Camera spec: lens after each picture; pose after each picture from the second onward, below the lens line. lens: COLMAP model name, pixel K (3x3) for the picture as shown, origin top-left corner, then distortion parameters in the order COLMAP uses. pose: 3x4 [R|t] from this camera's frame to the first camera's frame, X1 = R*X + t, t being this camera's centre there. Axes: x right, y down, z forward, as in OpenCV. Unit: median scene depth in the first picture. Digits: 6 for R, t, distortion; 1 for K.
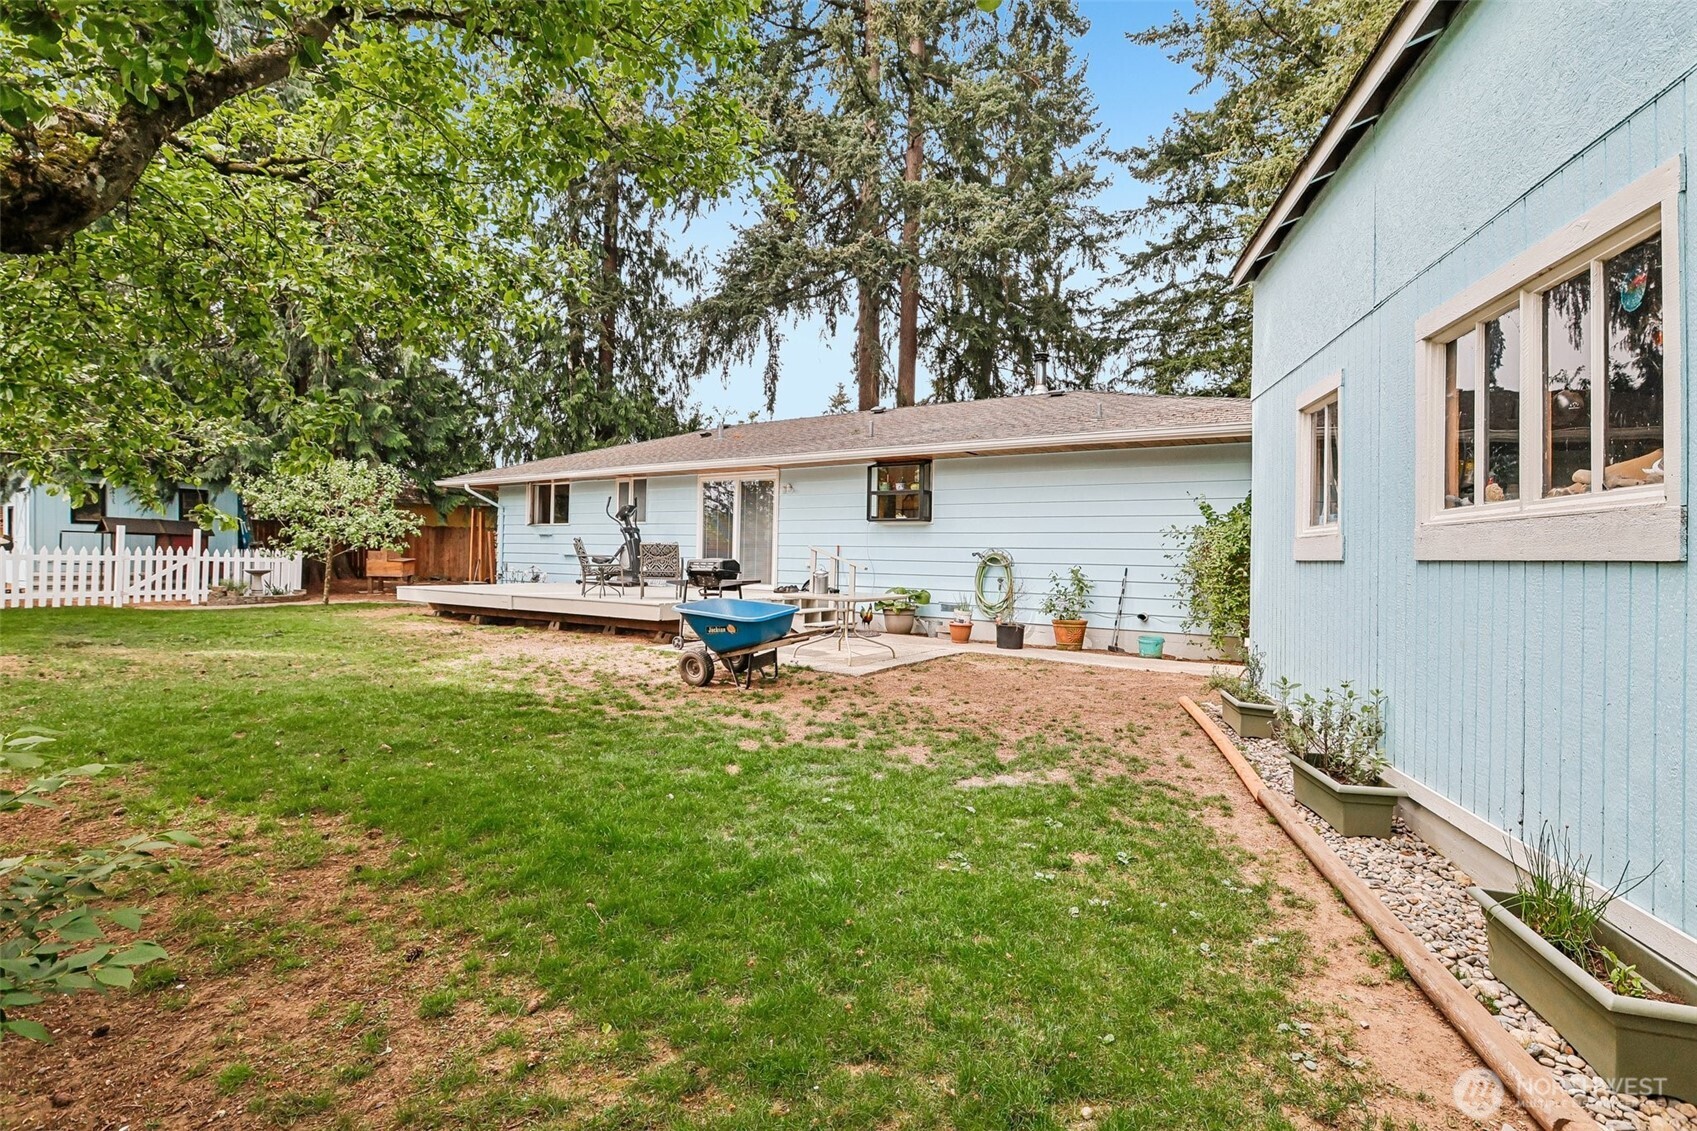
lens RADIAL K [[752.3, 0, 840.1], [0, 752.3, 561.3], [0, 0, 1]] dist [0.001205, 0.004073]
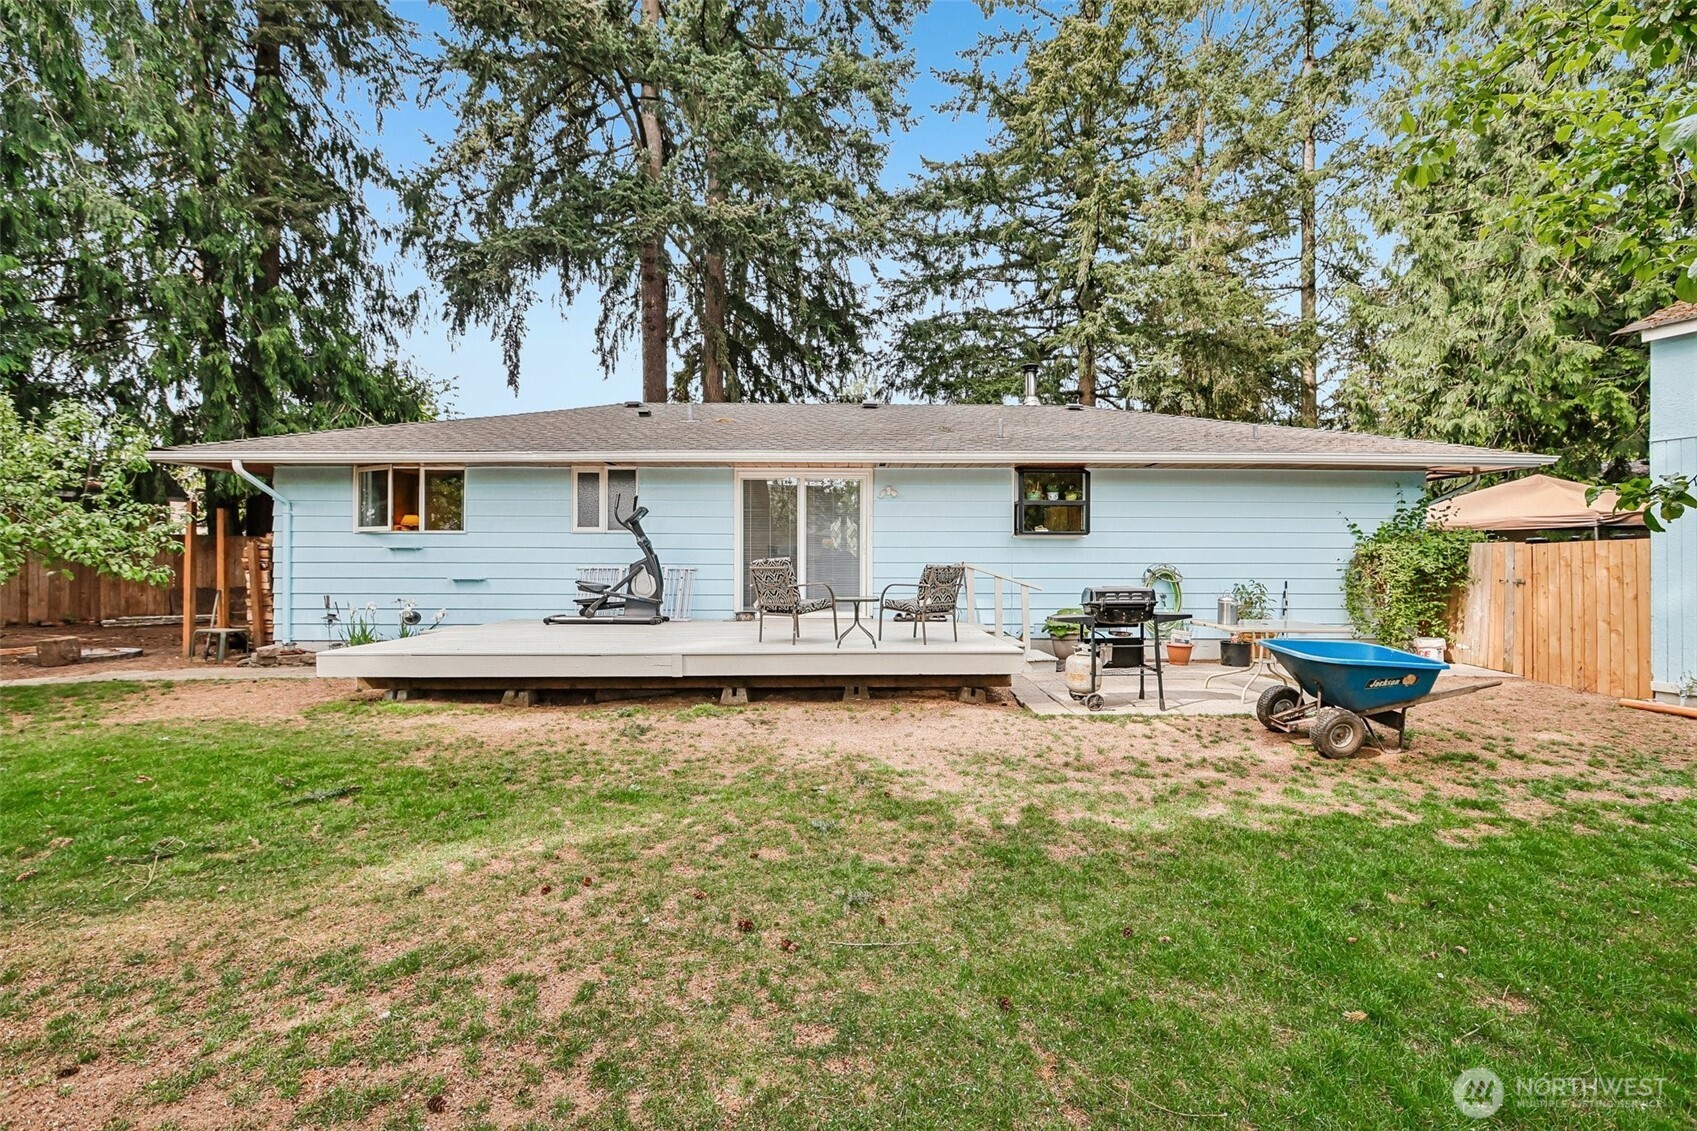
lens RADIAL K [[752.3, 0, 847.6], [0, 752.3, 559.3], [0, 0, 1]] dist [0.001205, 0.004073]
pose [[0.826360, -0.013228, 0.562986, -0.552524], [0.018797, 0.999815, -0.004100, -0.021982], [-0.562828, 0.013970, 0.826456, 0.348189]]
